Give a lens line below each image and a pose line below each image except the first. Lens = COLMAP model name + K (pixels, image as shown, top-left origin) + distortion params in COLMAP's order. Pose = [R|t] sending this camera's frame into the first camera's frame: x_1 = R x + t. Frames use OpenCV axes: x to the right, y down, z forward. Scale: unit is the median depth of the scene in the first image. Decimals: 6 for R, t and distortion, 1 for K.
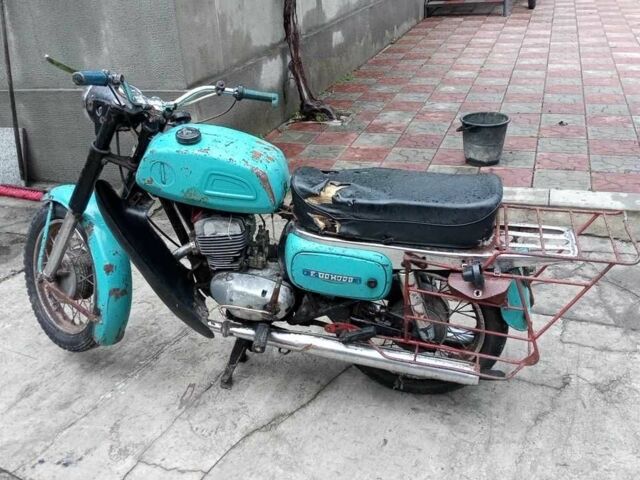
lens RADIAL K [[640.7, 0, 313.6], [0, 640.7, 240.8], [0, 0, 1]] dist [0.143949, -0.343381]
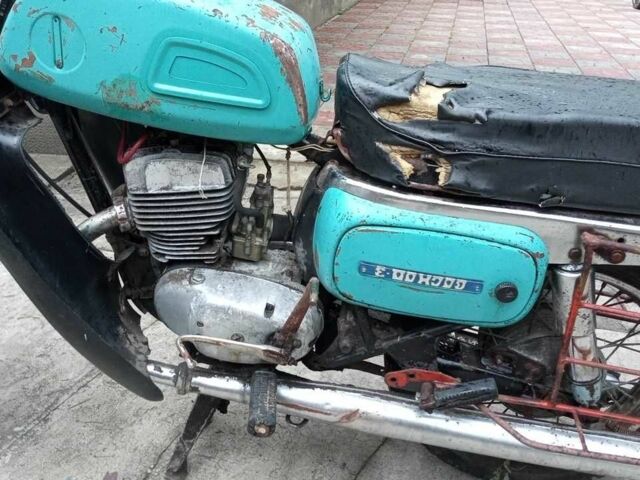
lens RADIAL K [[640.7, 0, 313.6], [0, 640.7, 240.8], [0, 0, 1]] dist [0.143949, -0.343381]
pose [[0.990864, 0.015167, 0.134012, -0.108179], [-0.014900, 0.999884, -0.003000, 0.028573], [-0.134042, 0.000976, 0.990975, 0.494124]]
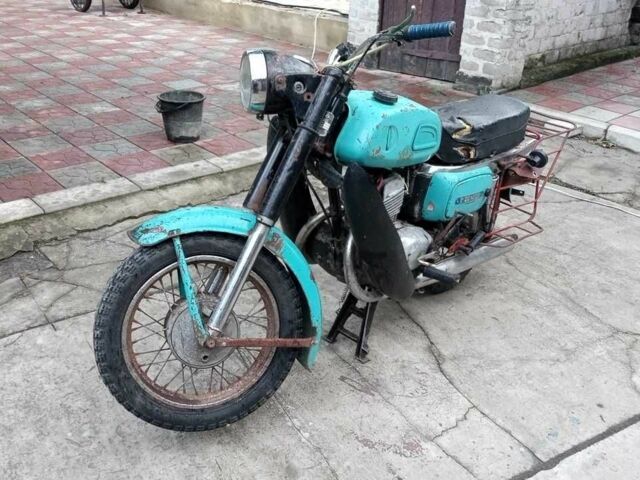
lens RADIAL K [[640.7, 0, 313.6], [0, 640.7, 240.8], [0, 0, 1]] dist [0.143949, -0.343381]
pose [[0.502184, -0.308777, 0.807755, -1.010844], [0.313045, 0.935639, 0.163041, -0.141149], [-0.806110, 0.170987, 0.566524, 0.537211]]
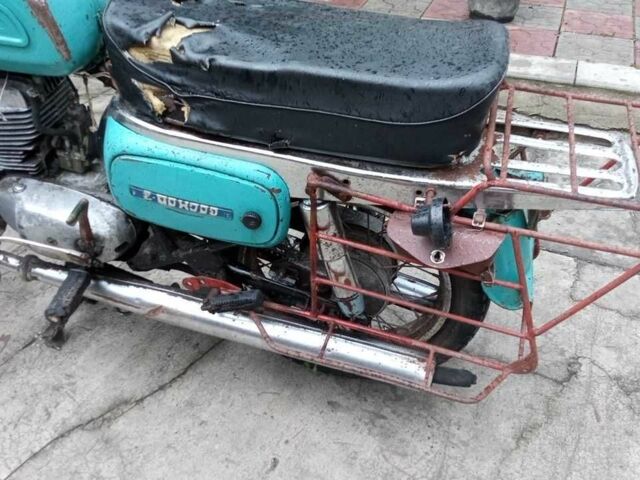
lens RADIAL K [[640.7, 0, 313.6], [0, 640.7, 240.8], [0, 0, 1]] dist [0.143949, -0.343381]
pose [[0.998478, 0.054704, 0.007066, 0.129350], [-0.054980, 0.976769, 0.207124, -0.030306], [0.004428, -0.207197, 0.978289, 0.424866]]
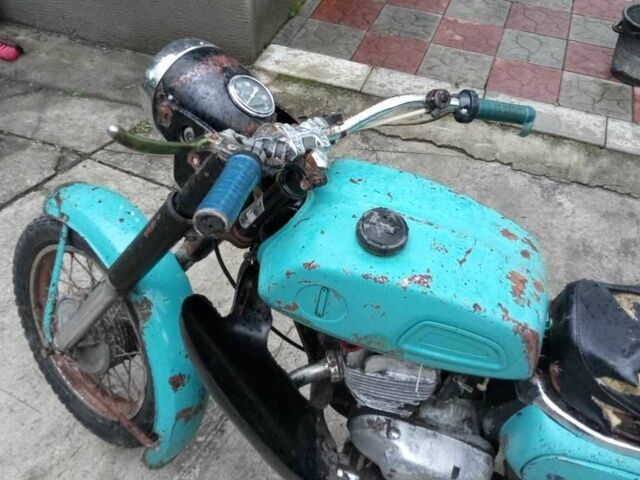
lens RADIAL K [[640.7, 0, 313.6], [0, 640.7, 240.8], [0, 0, 1]] dist [0.143949, -0.343381]
pose [[0.993535, 0.087824, 0.071932, -0.257683], [-0.106530, 0.940226, 0.323459, -0.281642], [-0.039225, -0.329031, 0.943504, 0.514466]]
